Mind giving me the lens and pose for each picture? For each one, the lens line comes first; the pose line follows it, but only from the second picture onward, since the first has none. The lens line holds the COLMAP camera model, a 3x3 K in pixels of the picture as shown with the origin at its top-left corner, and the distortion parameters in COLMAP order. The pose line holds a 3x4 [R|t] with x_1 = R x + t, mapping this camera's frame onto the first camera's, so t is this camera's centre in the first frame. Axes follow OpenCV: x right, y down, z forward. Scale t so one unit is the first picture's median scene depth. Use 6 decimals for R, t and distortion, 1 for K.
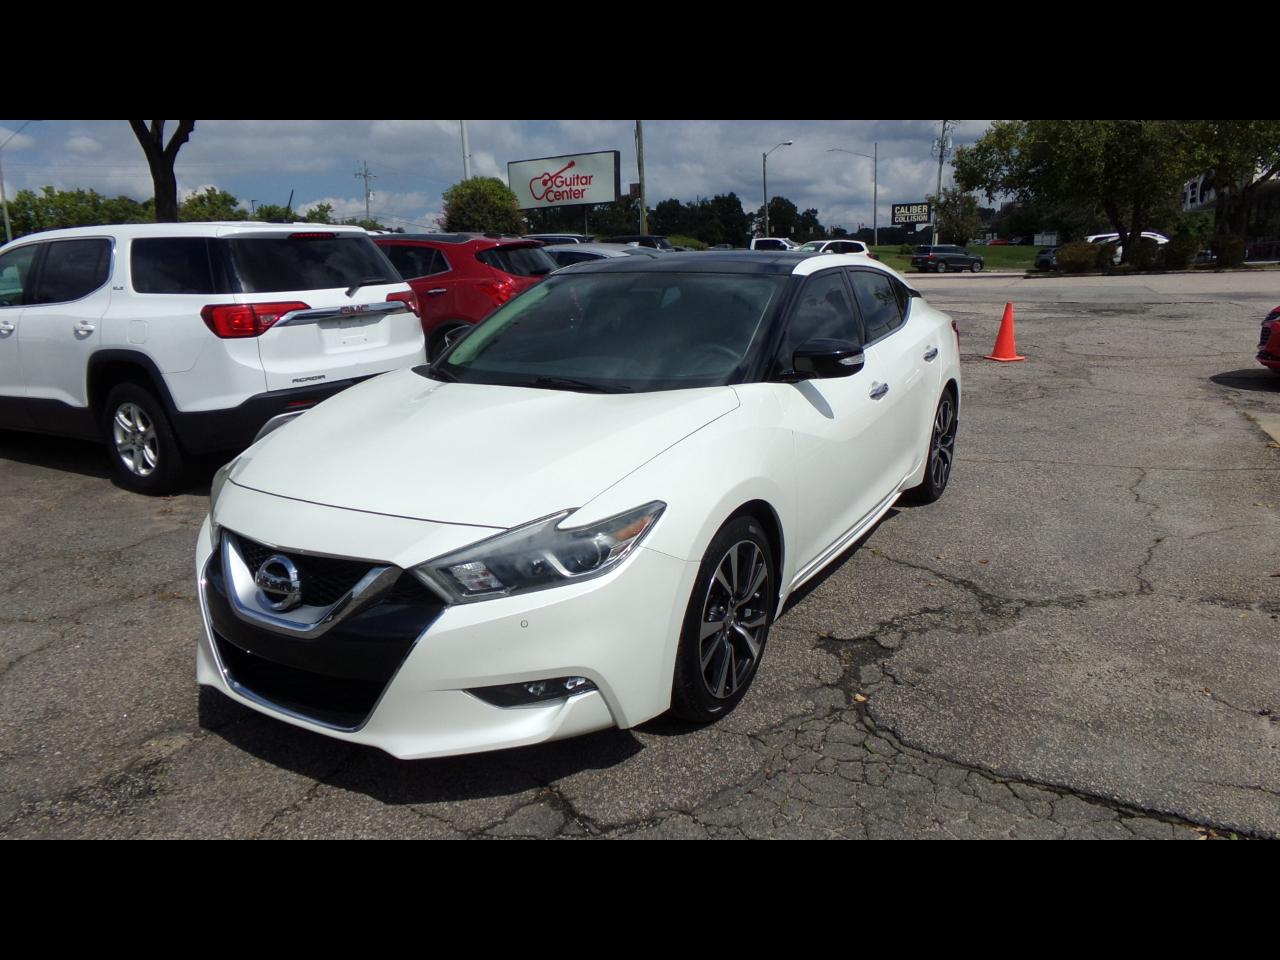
lens RADIAL K [[922.8, 0, 628.8], [0, 922.8, 483.6], [0, 0, 1]] dist [-0.017113, 0.064276]
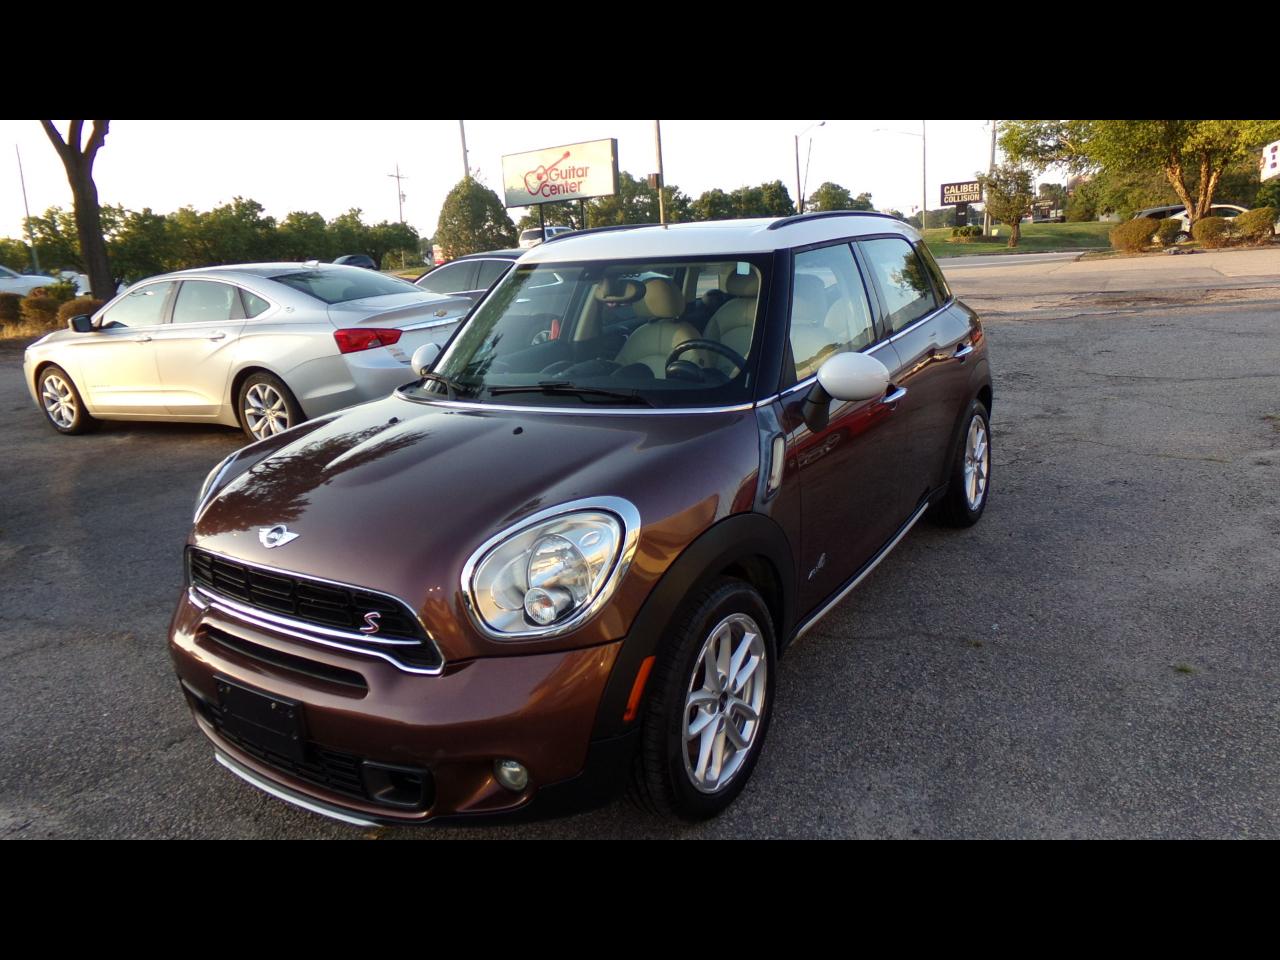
lens RADIAL K [[922.8, 0, 626.9], [0, 922.8, 492.1], [0, 0, 1]] dist [-0.017113, 0.064276]
pose [[0.997578, -0.018966, -0.066914, 0.051969], [0.020016, 0.999686, 0.015045, -0.021405], [0.066608, -0.016348, 0.997645, 0.076704]]
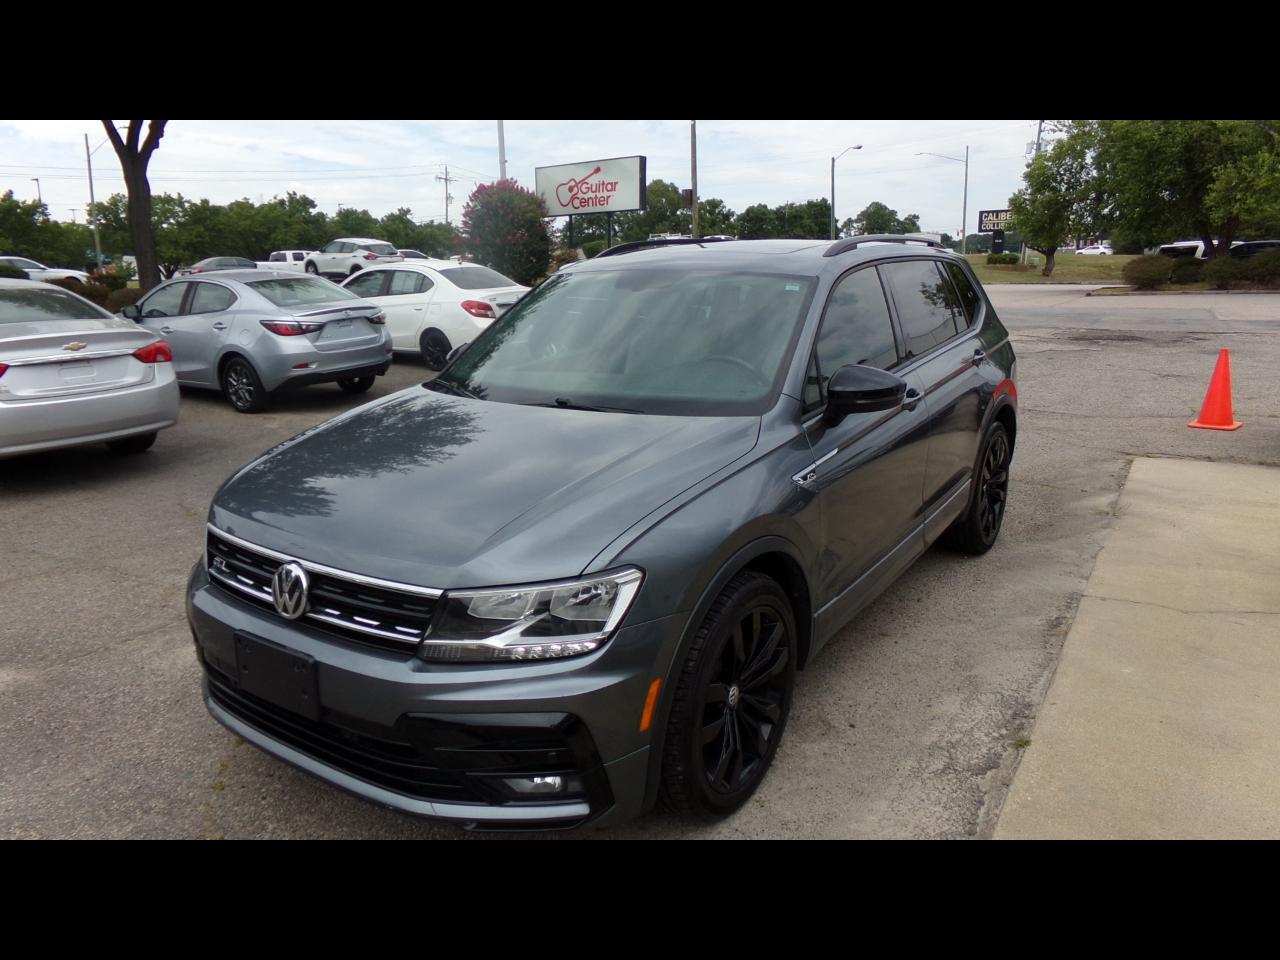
lens RADIAL K [[922.8, 0, 628.8], [0, 922.8, 485.4], [0, 0, 1]] dist [-0.017113, 0.064276]
pose [[0.994074, 0.036288, -0.102471, 0.078657], [-0.036436, 0.999336, 0.000425, -0.019201], [0.102419, 0.003311, 0.994736, 0.049023]]
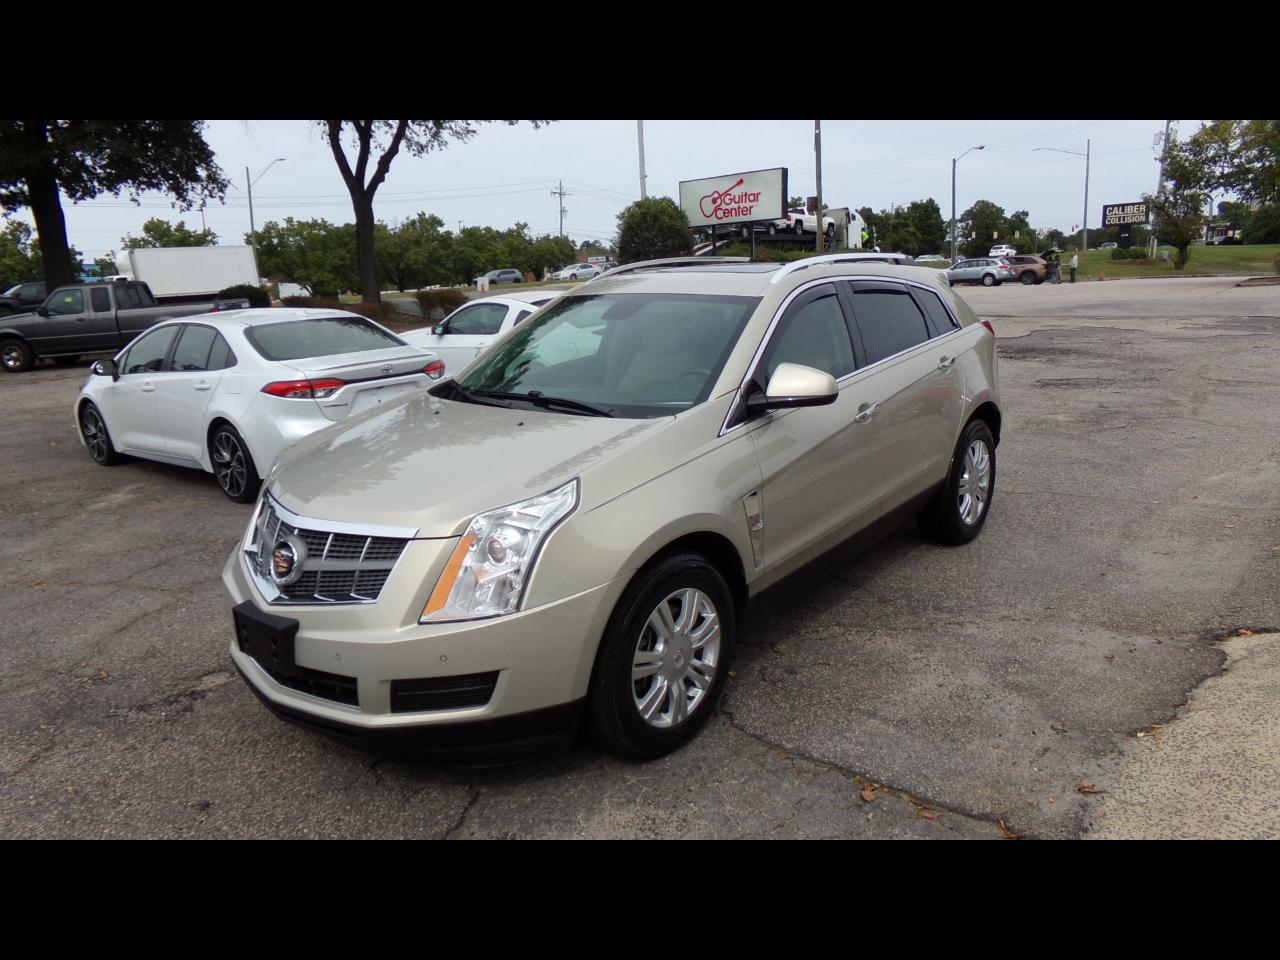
lens RADIAL K [[922.8, 0, 620.5], [0, 922.8, 481.1], [0, 0, 1]] dist [-0.017113, 0.064276]
pose [[0.977254, 0.030348, -0.209890, 0.031598], [-0.032986, 0.999415, -0.009077, -0.002096], [0.209492, 0.015794, 0.977683, -0.019377]]
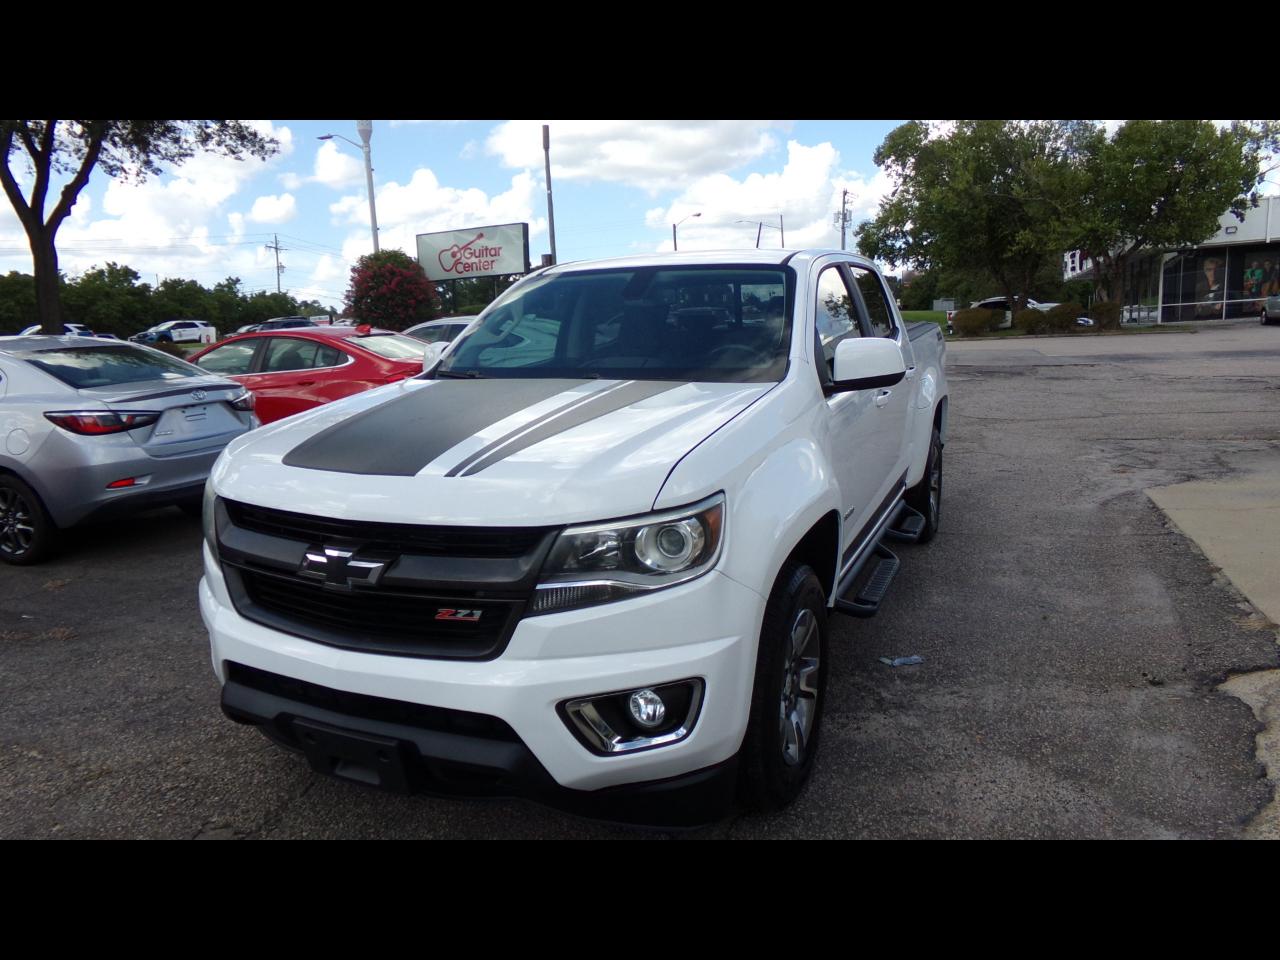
lens RADIAL K [[922.8, 0, 629.3], [0, 922.8, 483.4], [0, 0, 1]] dist [-0.017113, 0.064276]
pose [[0.996174, -0.027168, 0.083056, 0.008644], [0.033016, 0.997009, -0.069874, -0.003192], [-0.080909, 0.072349, 0.994092, 0.009418]]
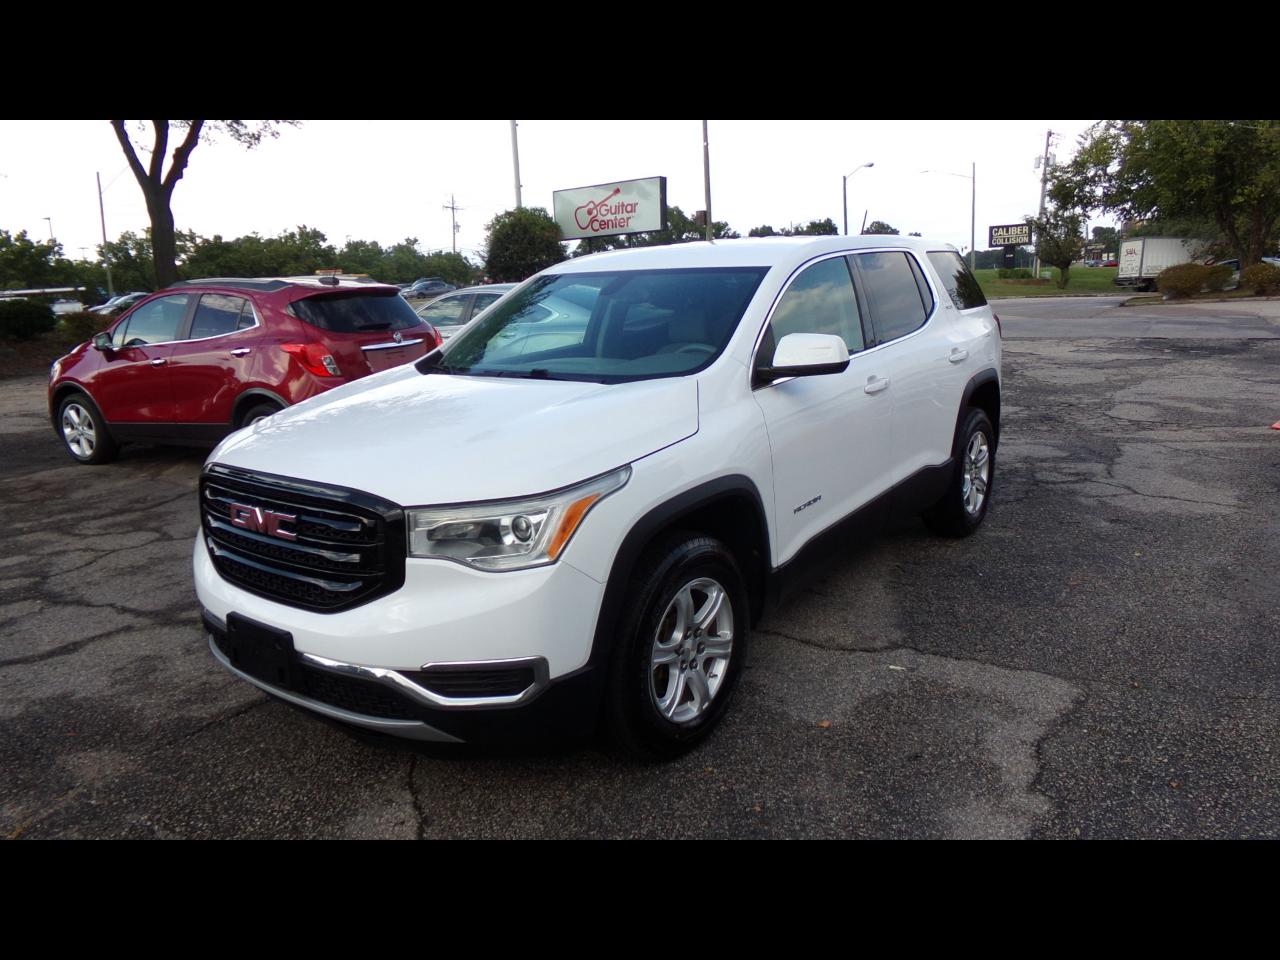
lens RADIAL K [[922.8, 0, 625.5], [0, 922.8, 482.9], [0, 0, 1]] dist [-0.017113, 0.064276]
pose [[0.993608, 0.010577, -0.112385, 0.055184], [-0.013818, 0.999510, -0.028094, -0.020062], [0.112033, 0.029467, 0.993268, 0.066075]]
